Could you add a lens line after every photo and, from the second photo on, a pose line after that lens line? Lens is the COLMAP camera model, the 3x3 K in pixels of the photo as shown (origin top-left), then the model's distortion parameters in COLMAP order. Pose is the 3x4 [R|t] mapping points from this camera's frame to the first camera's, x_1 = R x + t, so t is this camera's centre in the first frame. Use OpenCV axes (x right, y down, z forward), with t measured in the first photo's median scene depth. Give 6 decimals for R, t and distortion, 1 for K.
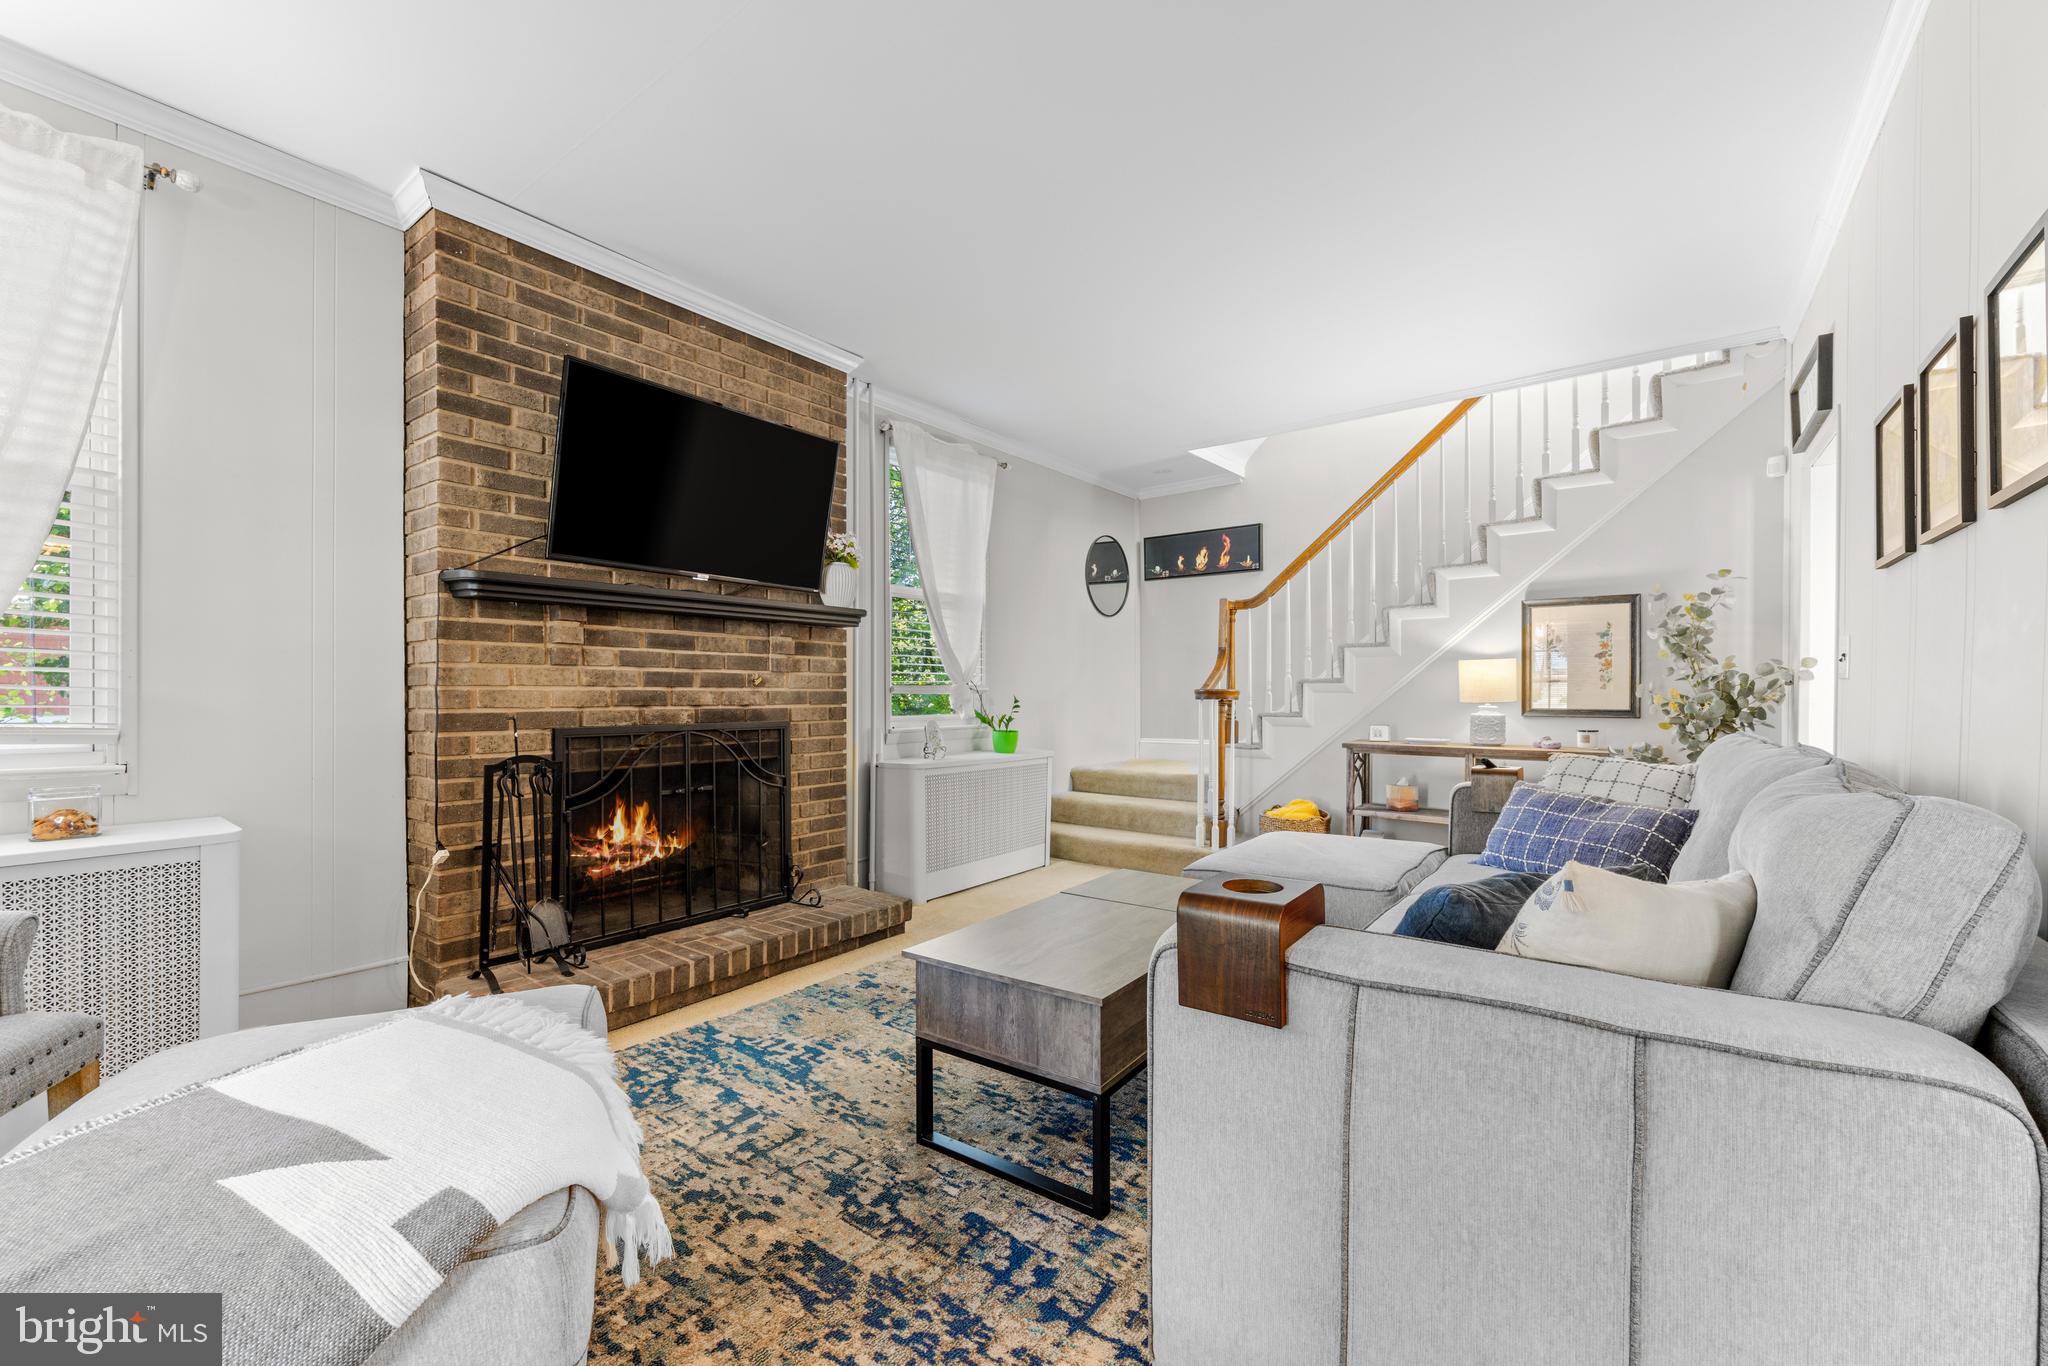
lens RADIAL K [[827.0, 0, 1037.2], [0, 827.0, 692.9], [0, 0, 1]] dist [-0.004274, -0.000319]
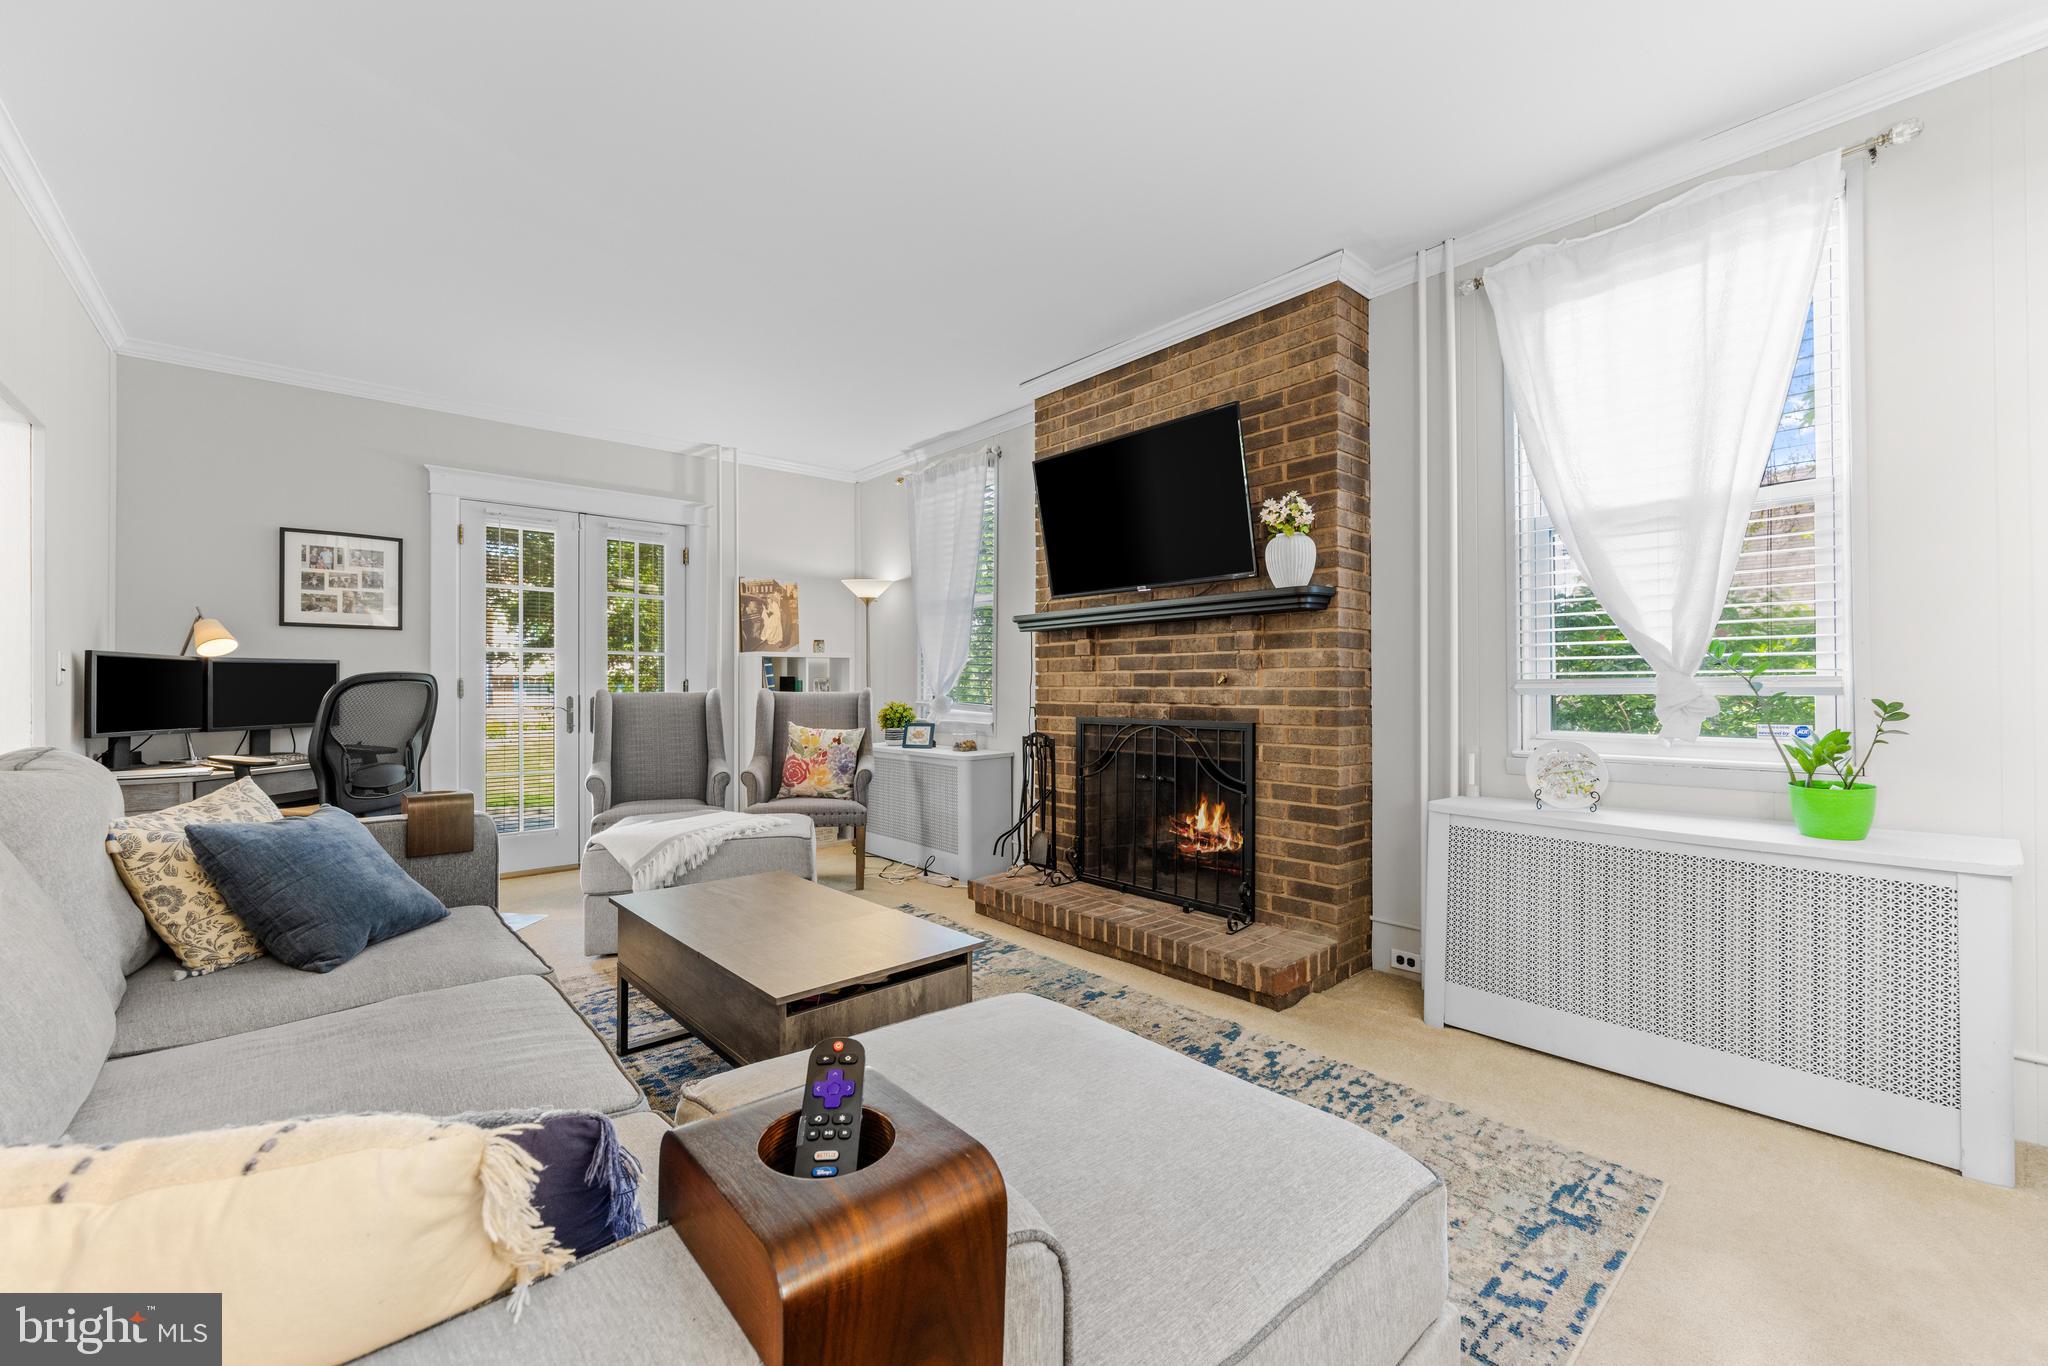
lens RADIAL K [[827.0, 0, 1018.5], [0, 827.0, 681.6], [0, 0, 1]] dist [-0.004274, -0.000319]
pose [[-0.222500, -0.007915, -0.974901, 0.763113], [-0.000999, 0.999968, -0.007891, -0.004917], [0.974932, -0.000781, -0.222501, 1.140383]]
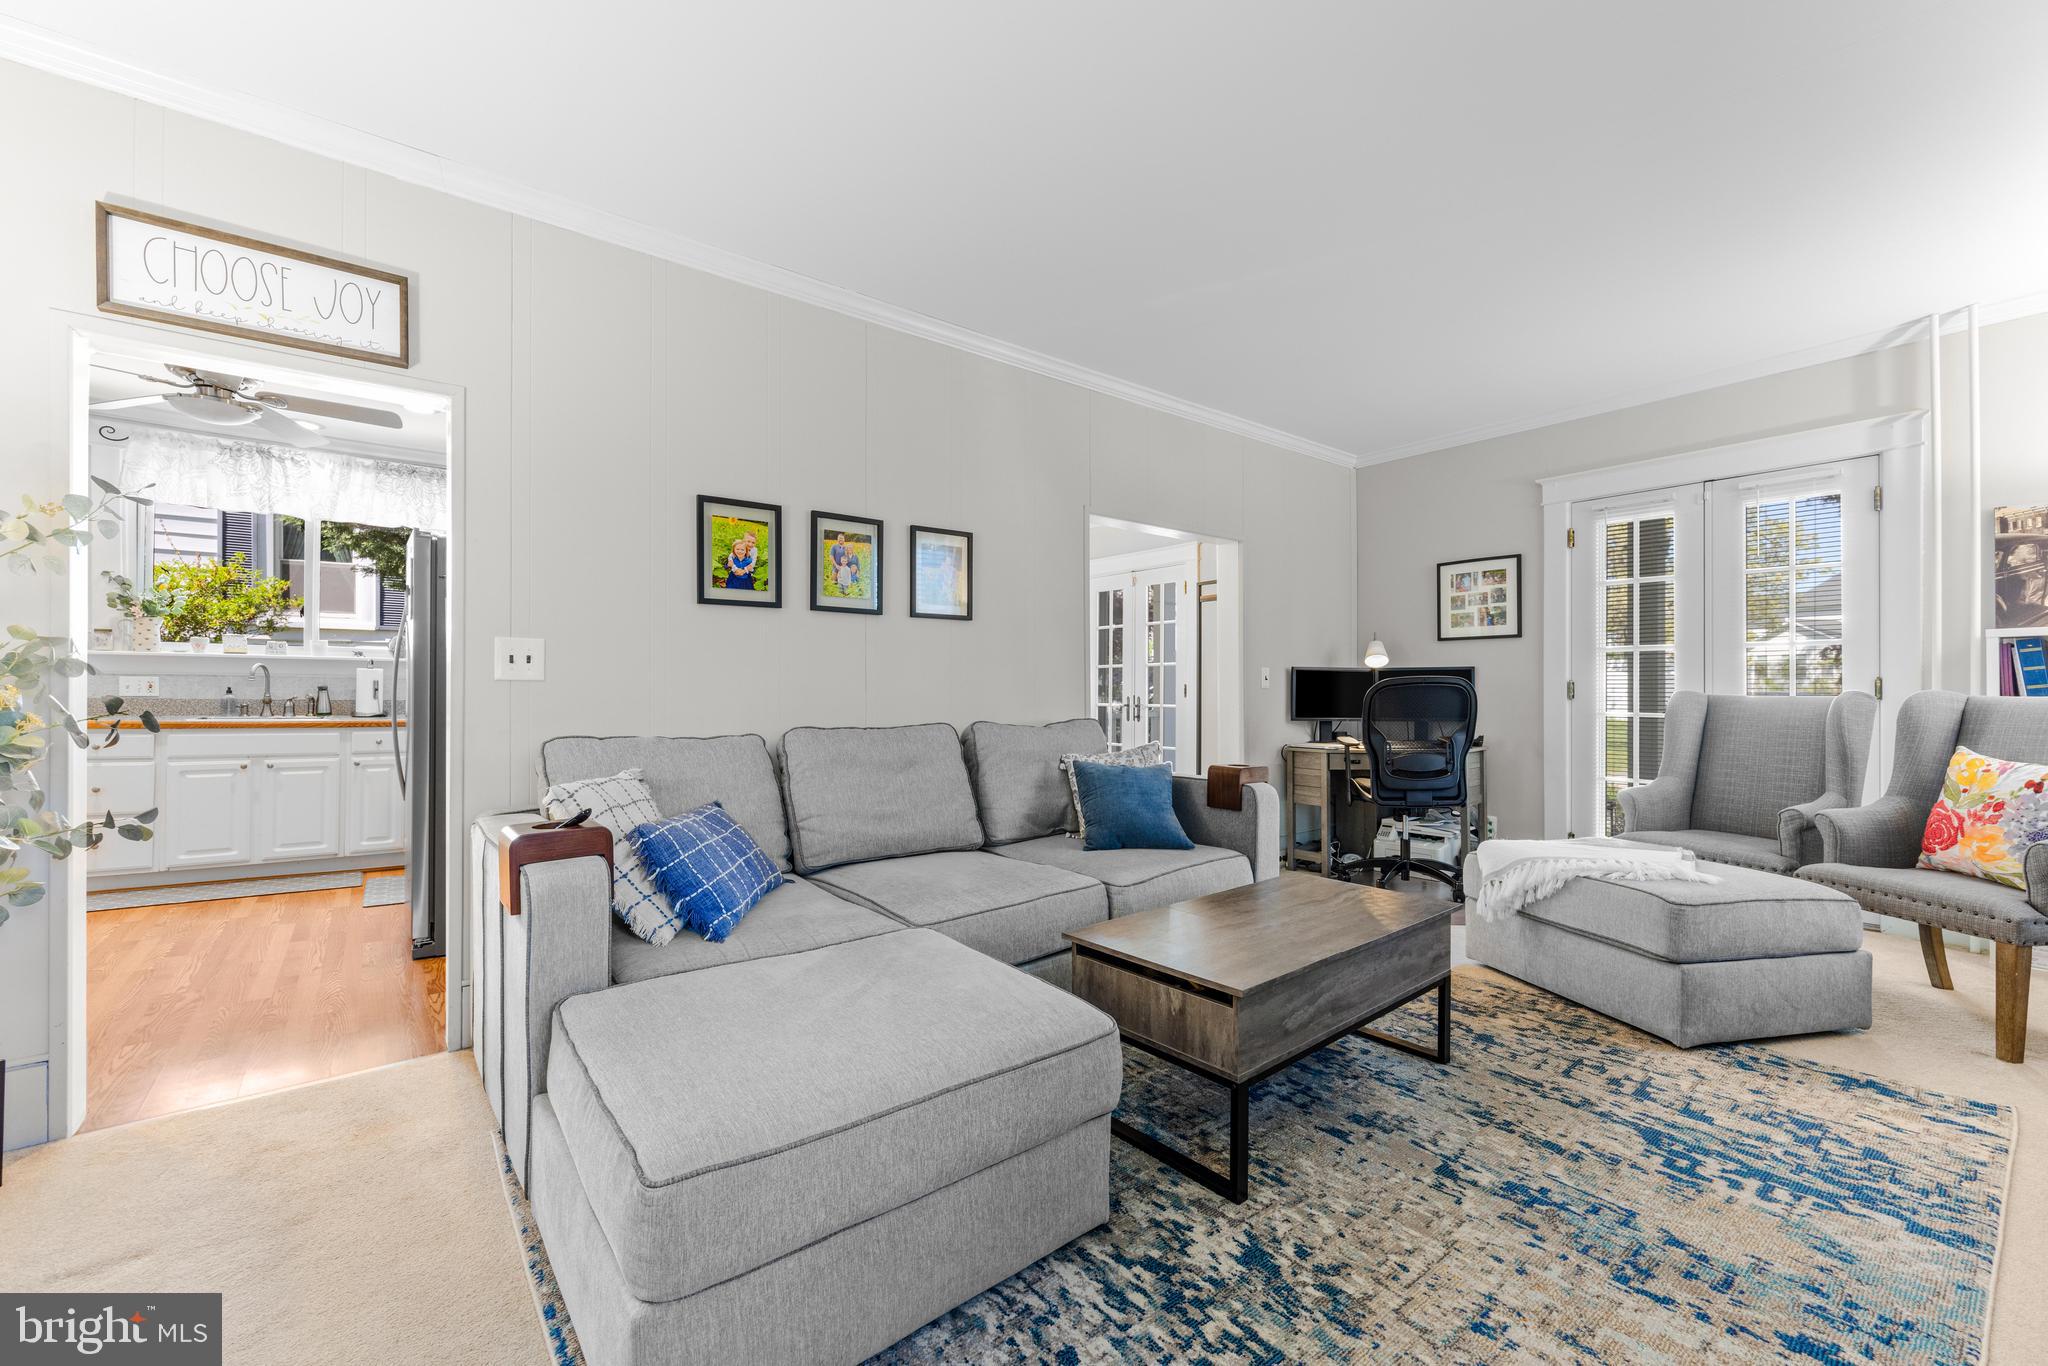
lens RADIAL K [[827.0, 0, 1025.7], [0, 827.0, 690.1], [0, 0, 1]] dist [-0.004274, -0.000319]
pose [[-0.964848, -0.001458, 0.262803, 0.092776], [-0.001071, 0.999998, 0.001616, -0.004669], [-0.262805, 0.001277, -0.964848, 1.554203]]
